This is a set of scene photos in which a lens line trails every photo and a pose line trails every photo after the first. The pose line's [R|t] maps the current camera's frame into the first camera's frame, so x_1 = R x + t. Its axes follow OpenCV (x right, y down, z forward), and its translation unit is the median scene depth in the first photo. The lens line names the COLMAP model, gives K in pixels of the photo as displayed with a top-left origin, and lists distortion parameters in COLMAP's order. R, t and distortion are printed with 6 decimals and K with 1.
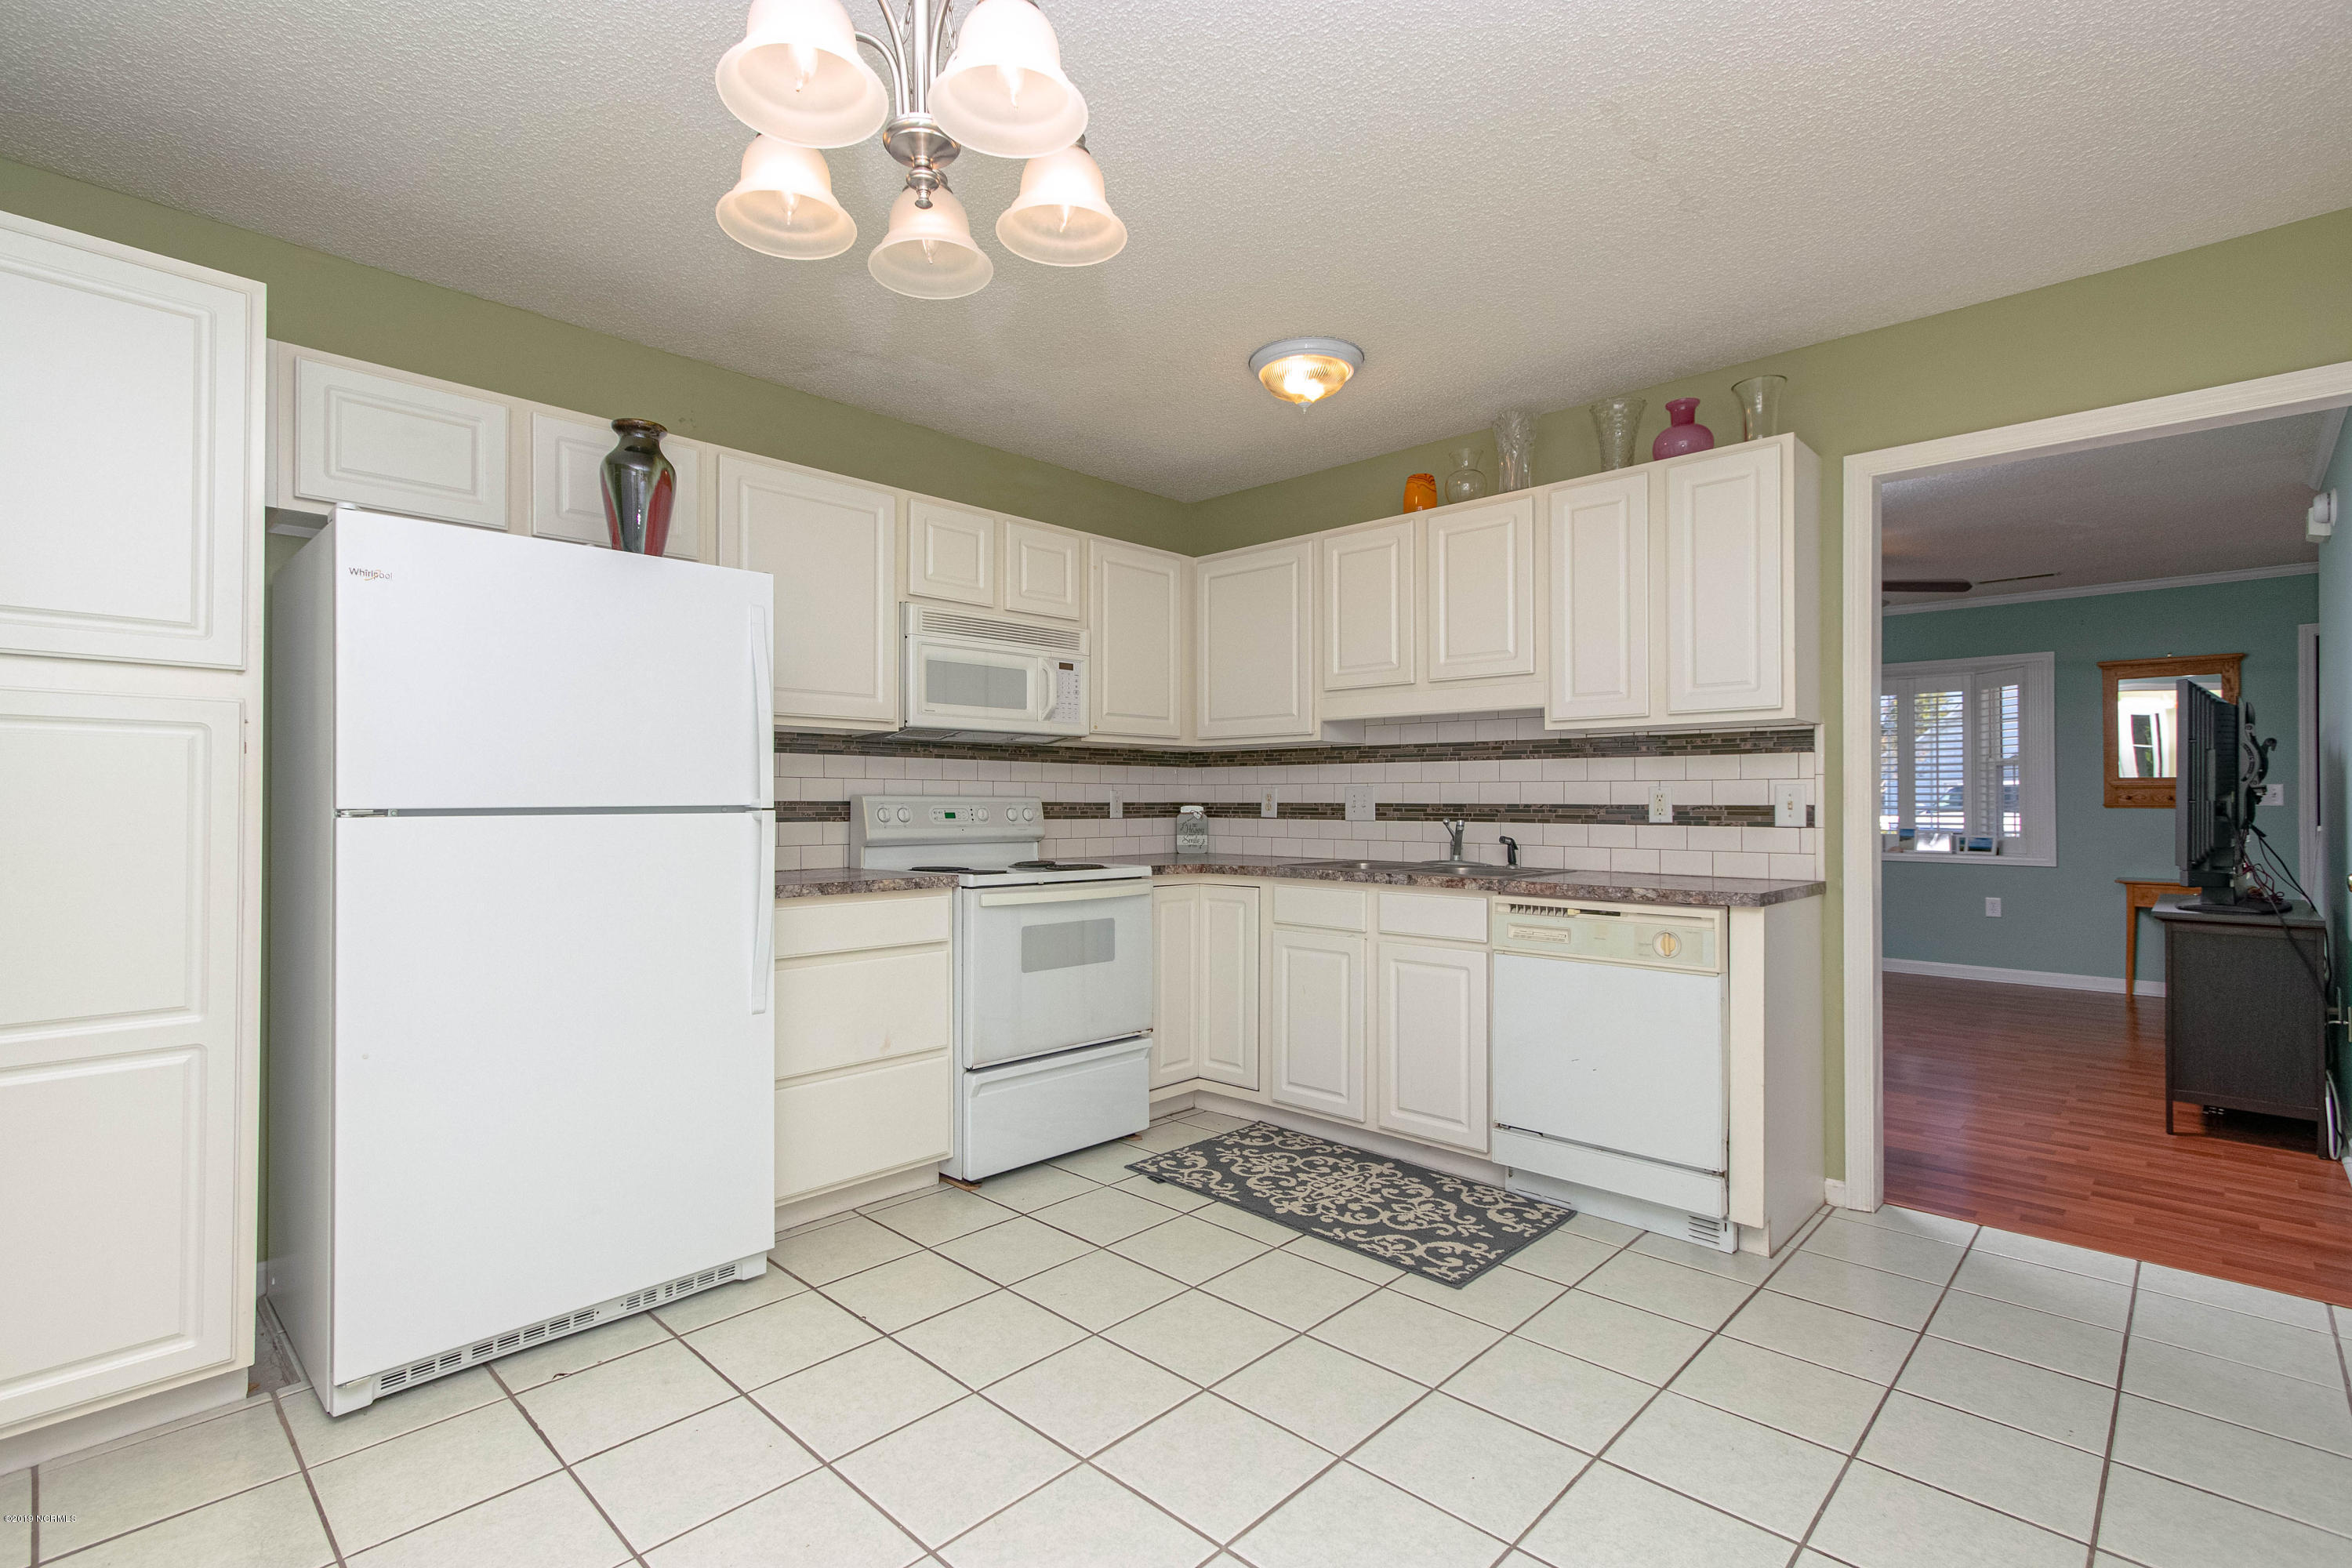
lens RADIAL K [[1095.6, 0, 1154.0], [0, 1095.6, 781.7], [0, 0, 1]] dist [0.011174, -0.000882]
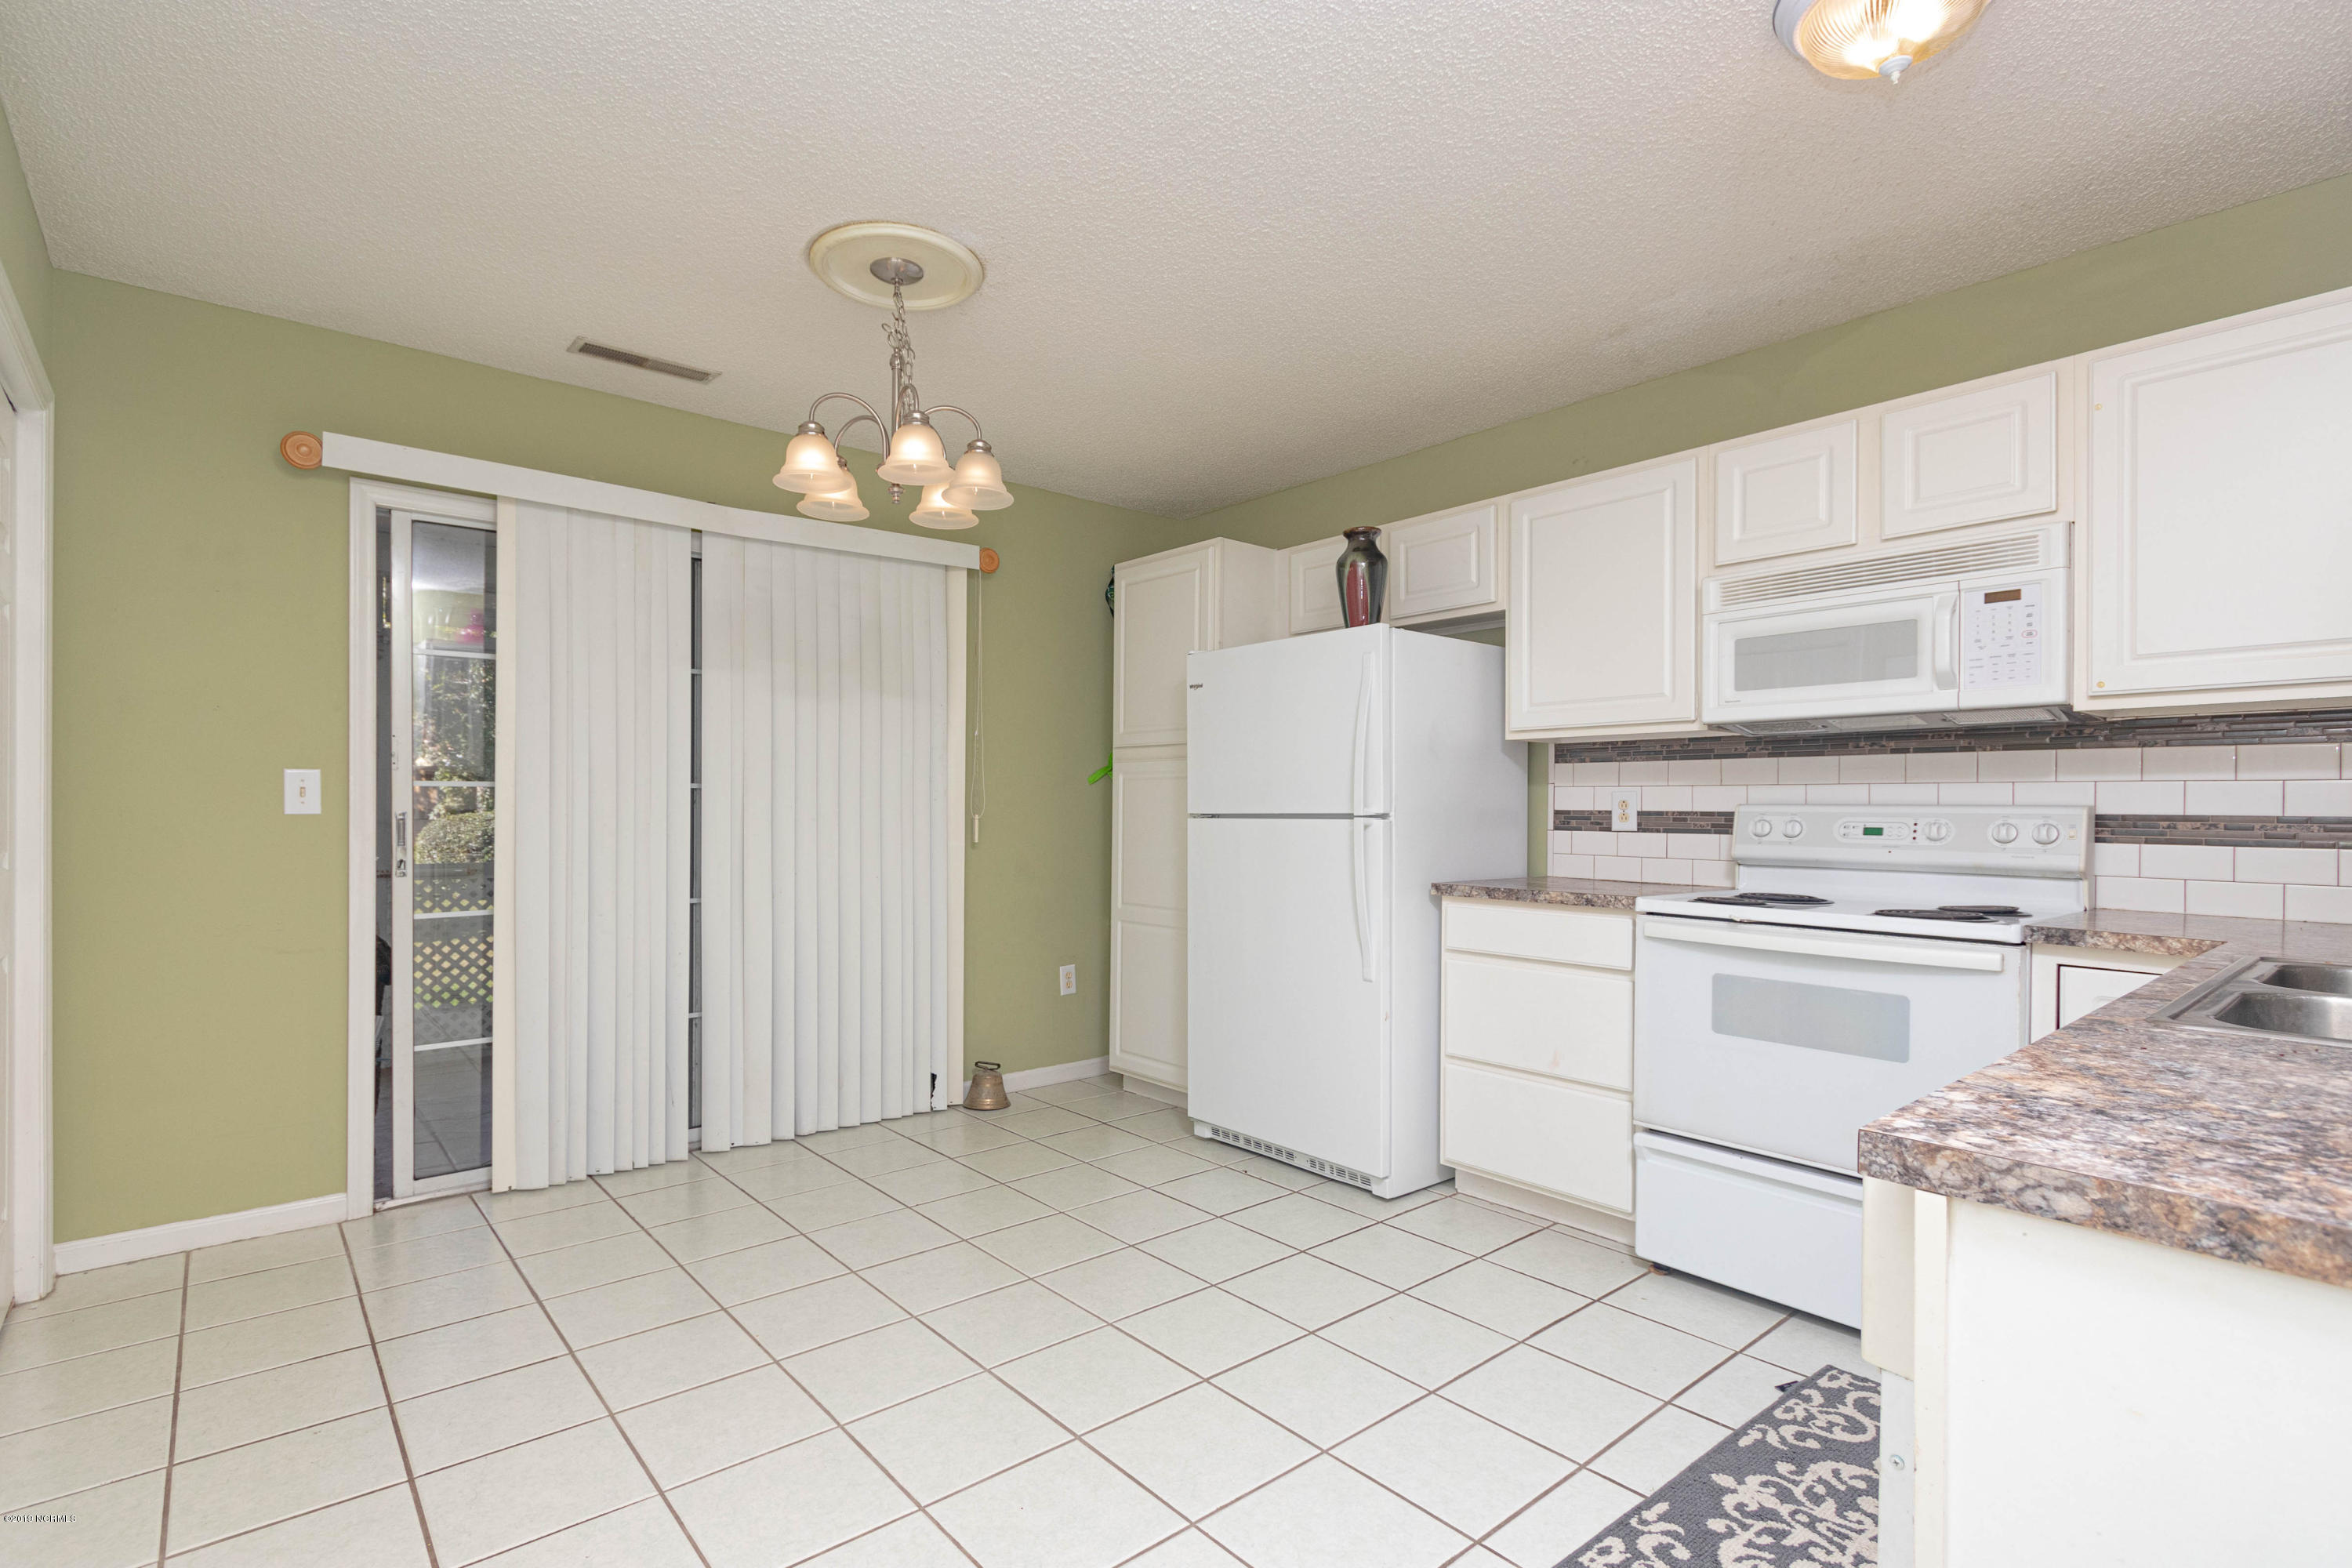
lens RADIAL K [[1095.6, 0, 1156.0], [0, 1095.6, 799.8], [0, 0, 1]] dist [0.011174, -0.000882]
pose [[-0.097131, -0.012448, -0.995194, 0.721278], [0.010457, 0.999854, -0.013527, 0.017230], [0.995217, -0.011720, -0.096986, 0.711500]]
